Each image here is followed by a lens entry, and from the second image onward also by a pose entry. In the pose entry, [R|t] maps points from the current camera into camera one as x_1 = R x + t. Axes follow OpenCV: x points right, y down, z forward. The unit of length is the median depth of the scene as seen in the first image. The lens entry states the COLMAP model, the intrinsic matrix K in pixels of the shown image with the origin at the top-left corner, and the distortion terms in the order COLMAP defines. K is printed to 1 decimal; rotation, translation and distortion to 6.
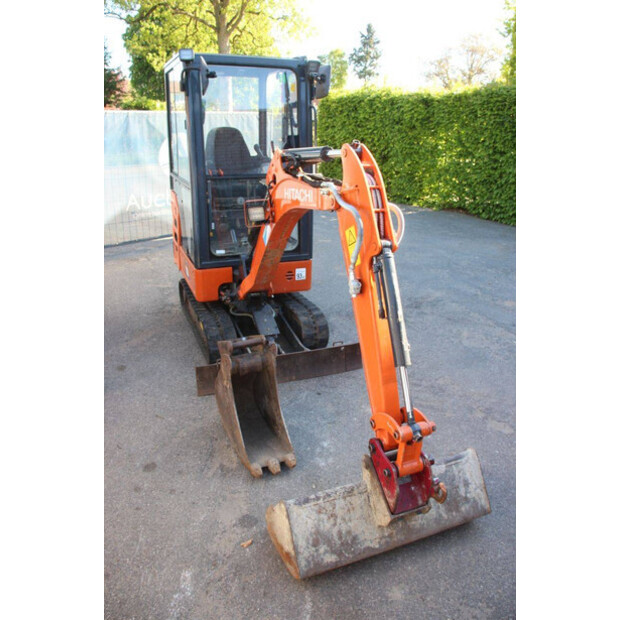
lens RADIAL K [[515.2, 0, 312.8], [0, 515.2, 310.0], [0, 0, 1]] dist [-0.156308, 0.127693]
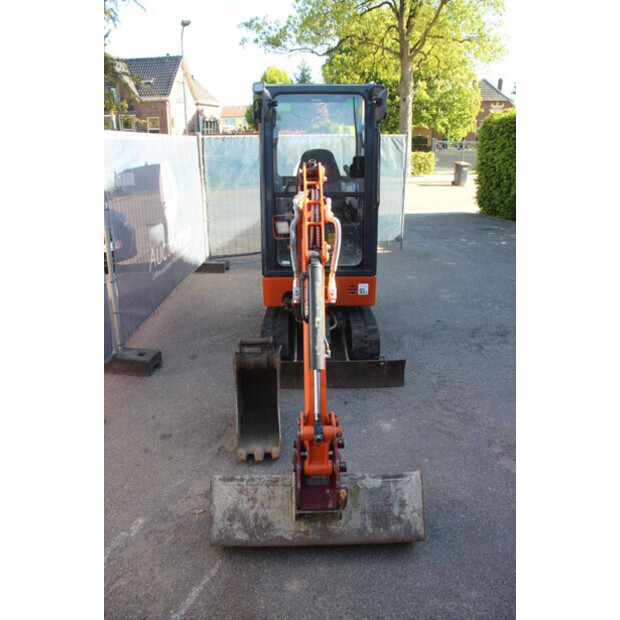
lens RADIAL K [[515.2, 0, 310.4], [0, 515.2, 308.9], [0, 0, 1]] dist [-0.156308, 0.127693]
pose [[0.927367, 0.087649, -0.363742, 0.479467], [-0.103172, 0.994388, -0.023426, 0.009405], [0.359647, 0.059252, 0.931205, -0.001730]]
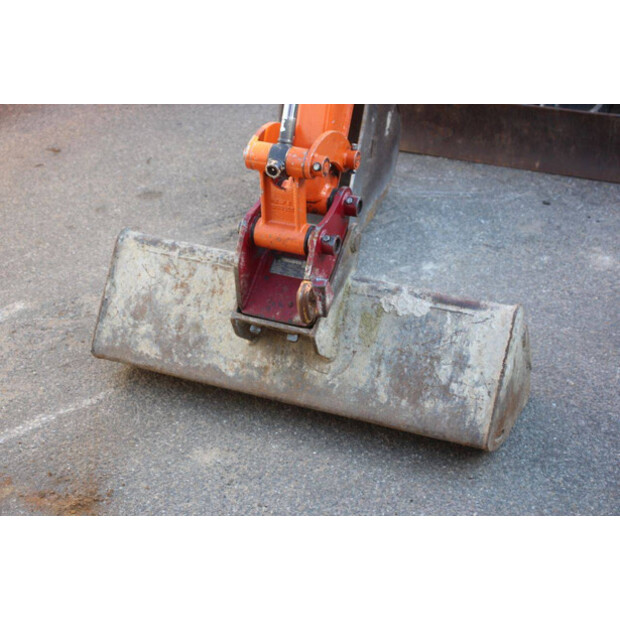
lens RADIAL K [[1228.6, 0, 304.3], [0, 1228.6, 308.3], [0, 0, 1]] dist [0.270783, 0.000000]
pose [[0.683824, 0.328978, -0.651275, 0.960570], [-0.235541, 0.944331, 0.229696, 0.076563], [0.690583, -0.003669, 0.723244, 0.087081]]
